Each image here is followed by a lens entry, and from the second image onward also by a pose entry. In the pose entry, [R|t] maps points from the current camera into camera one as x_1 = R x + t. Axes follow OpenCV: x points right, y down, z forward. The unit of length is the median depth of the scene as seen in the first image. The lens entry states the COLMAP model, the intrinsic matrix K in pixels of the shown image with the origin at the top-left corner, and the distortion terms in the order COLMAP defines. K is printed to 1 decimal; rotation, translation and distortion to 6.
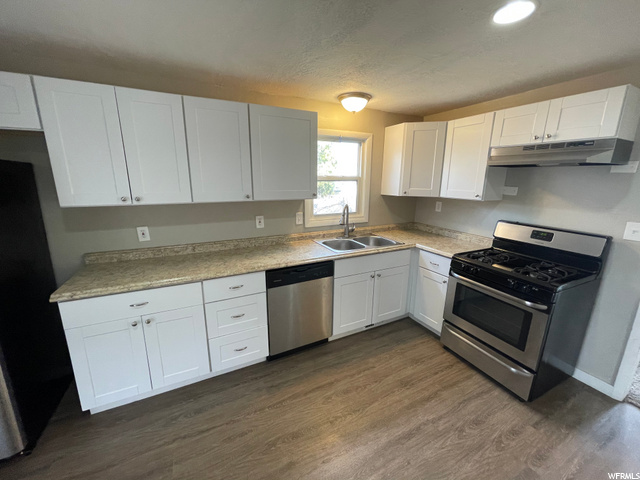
lens RADIAL K [[258.3, 0, 320.2], [0, 258.3, 236.7], [0, 0, 1]] dist [-0.000735, 0.000237]
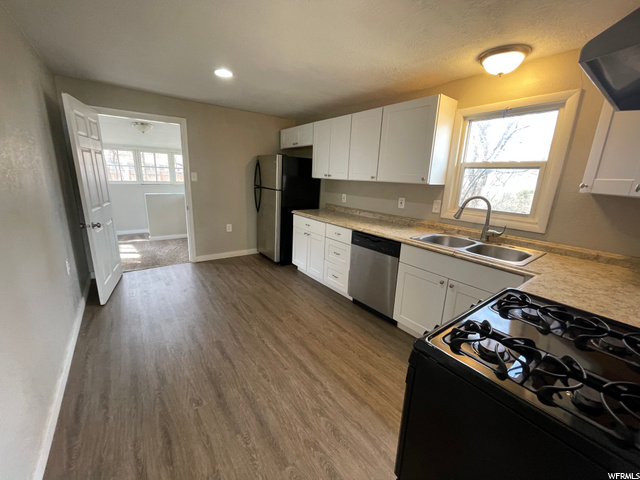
lens RADIAL K [[258.3, 0, 320.2], [0, 258.3, 236.7], [0, 0, 1]] dist [-0.000735, 0.000237]
pose [[0.179962, 0.228500, -0.956766, 0.990535], [-0.255146, 0.950200, 0.178941, -0.032189], [0.950007, 0.211913, 0.229301, 0.480492]]
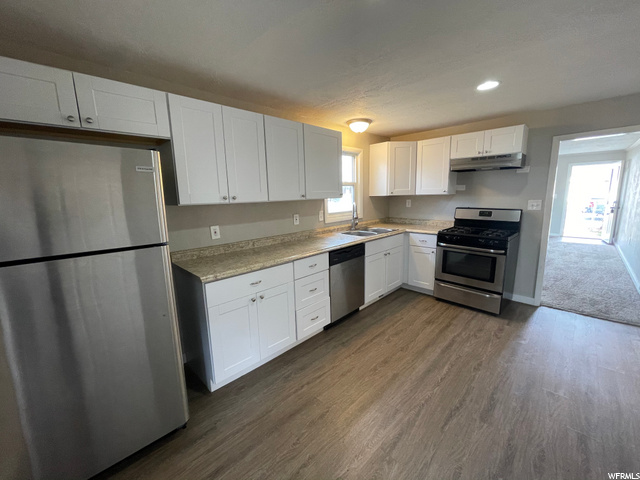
lens RADIAL K [[258.3, 0, 320.2], [0, 258.3, 236.7], [0, 0, 1]] dist [-0.000735, 0.000237]
pose [[0.948560, -0.083672, 0.305340, -0.576709], [0.102676, 0.993619, -0.046689, 0.102381], [-0.299485, 0.075639, 0.951098, -0.184062]]
